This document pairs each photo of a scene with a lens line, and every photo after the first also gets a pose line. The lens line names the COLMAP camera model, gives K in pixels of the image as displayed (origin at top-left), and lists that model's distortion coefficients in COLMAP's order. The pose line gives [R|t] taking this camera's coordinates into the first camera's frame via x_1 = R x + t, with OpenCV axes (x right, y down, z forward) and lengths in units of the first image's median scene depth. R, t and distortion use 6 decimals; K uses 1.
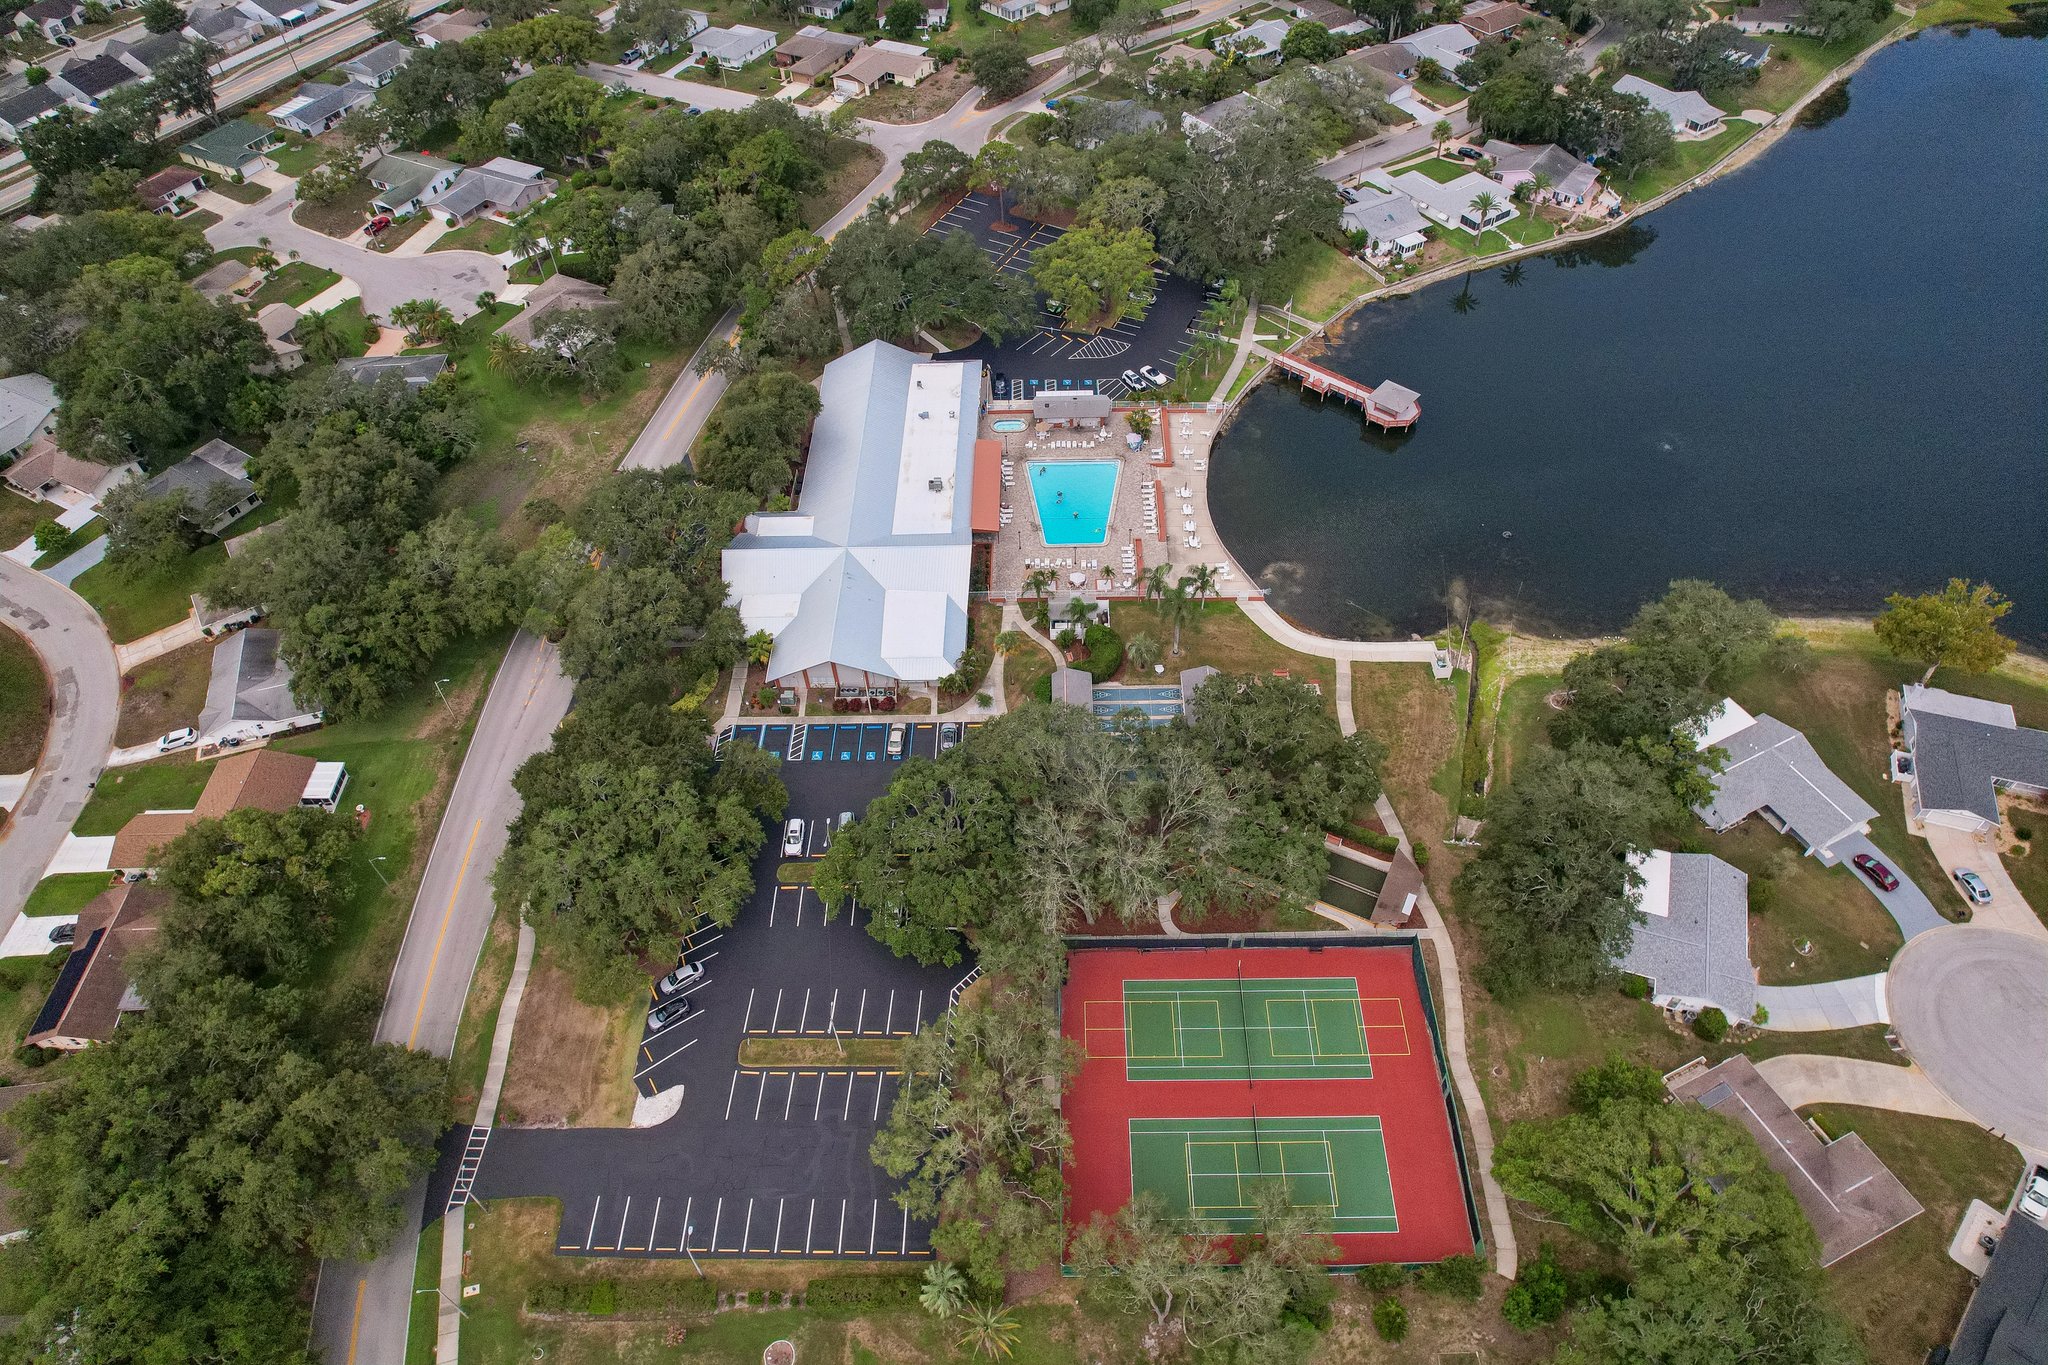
lens RADIAL K [[1310.3, 0, 1027.7], [0, 1310.3, 682.3], [0, 0, 1]] dist [-0.020301, 0.000646]
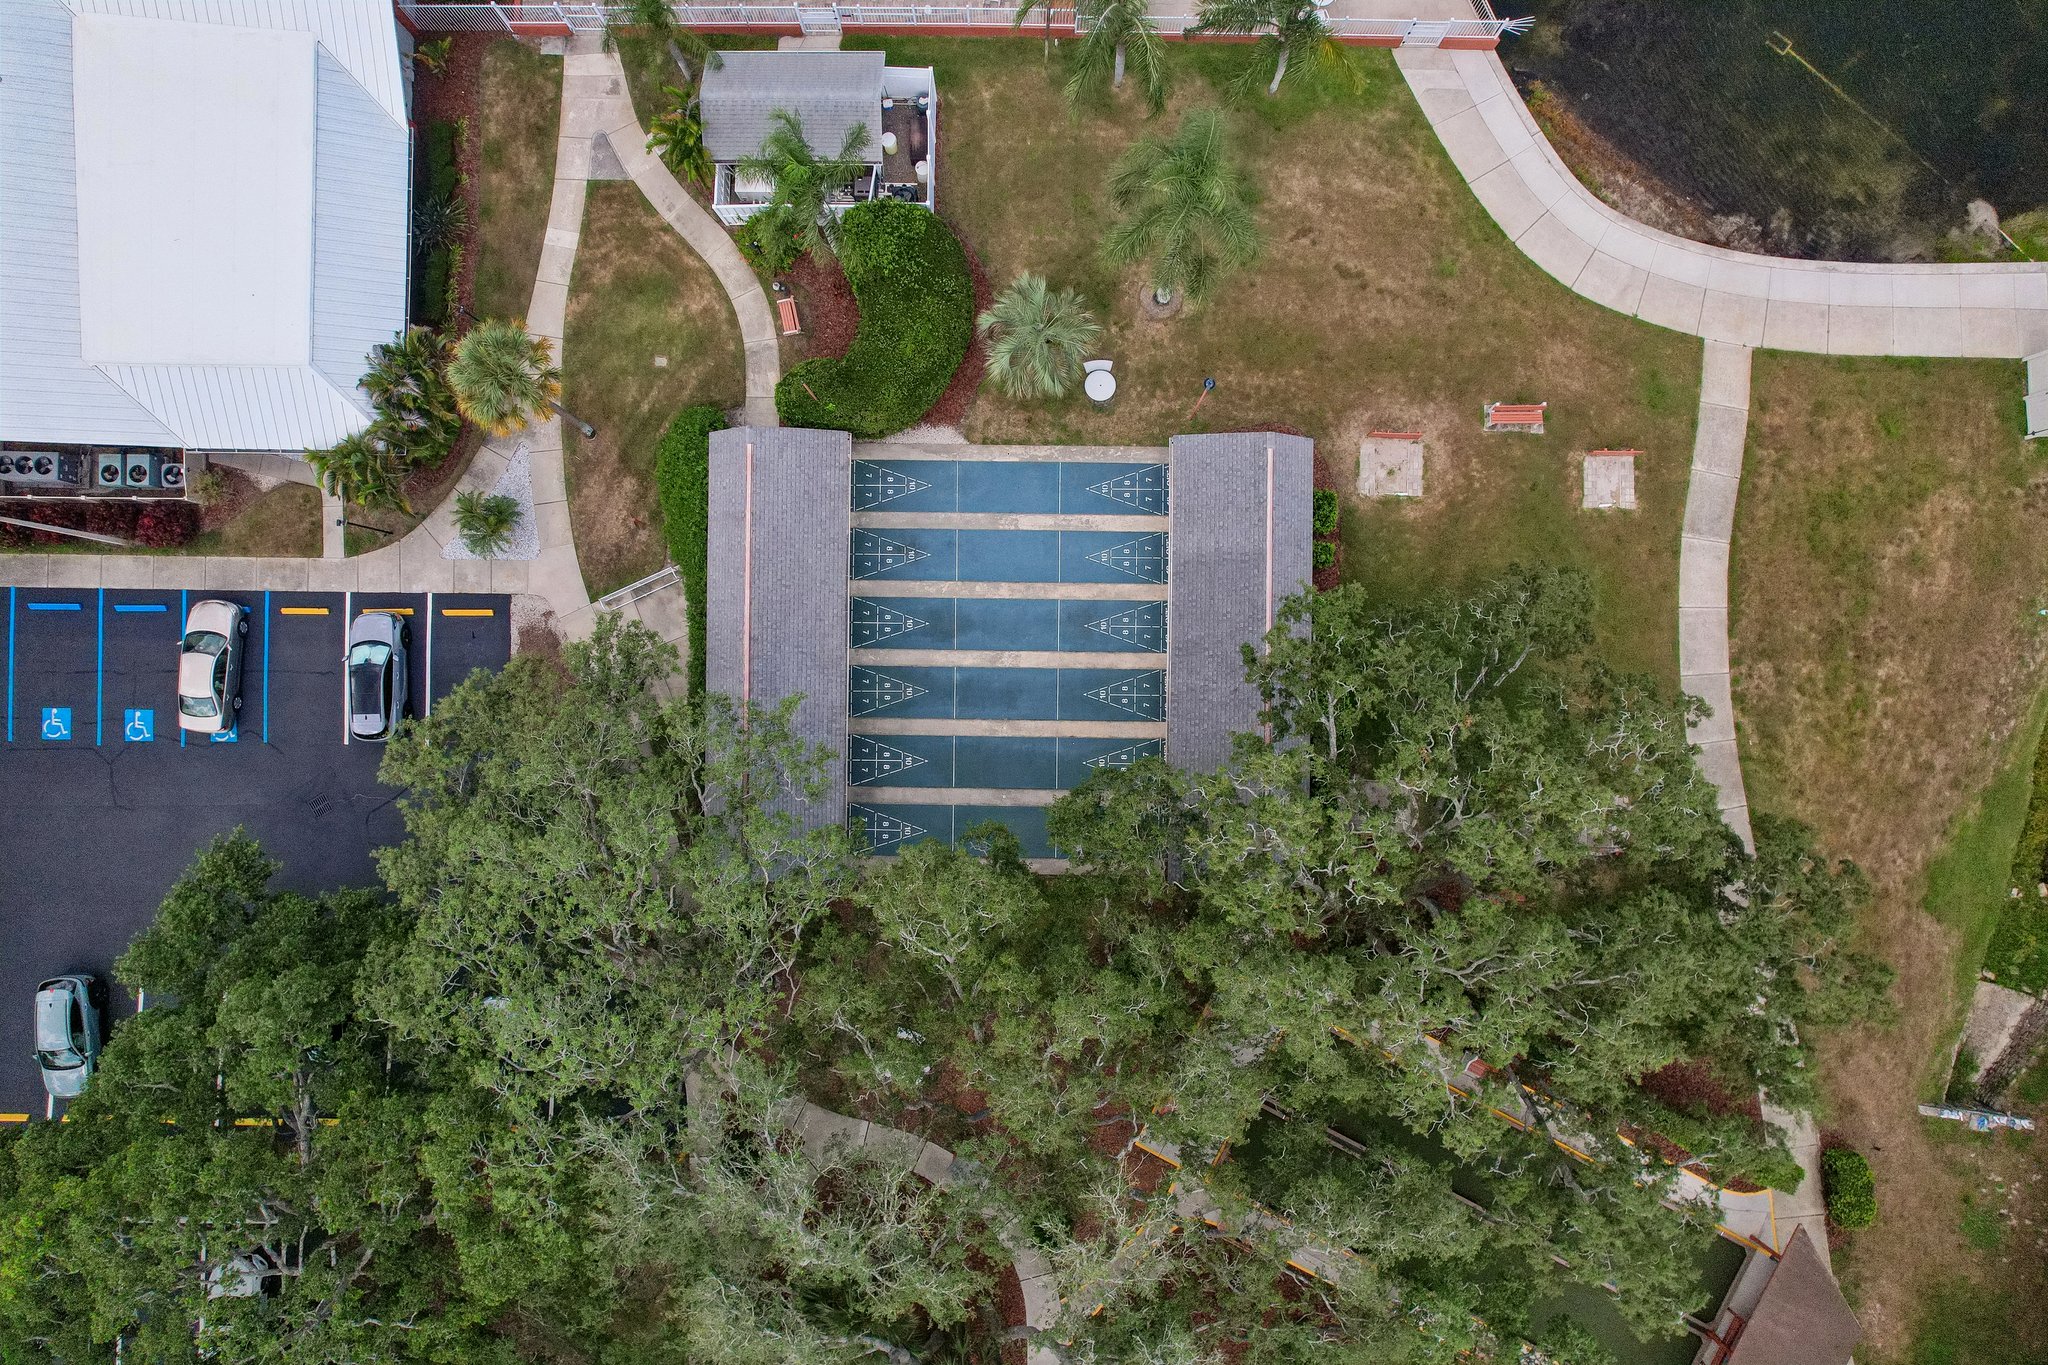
lens RADIAL K [[1310.3, 0, 1018.4], [0, 1310.3, 681.7], [0, 0, 1]] dist [-0.020301, 0.000646]
pose [[0.999608, 0.002011, 0.027935, 0.075647], [-0.019844, 0.754707, 0.655762, -0.150712], [-0.019764, -0.656059, 0.754450, 0.749973]]
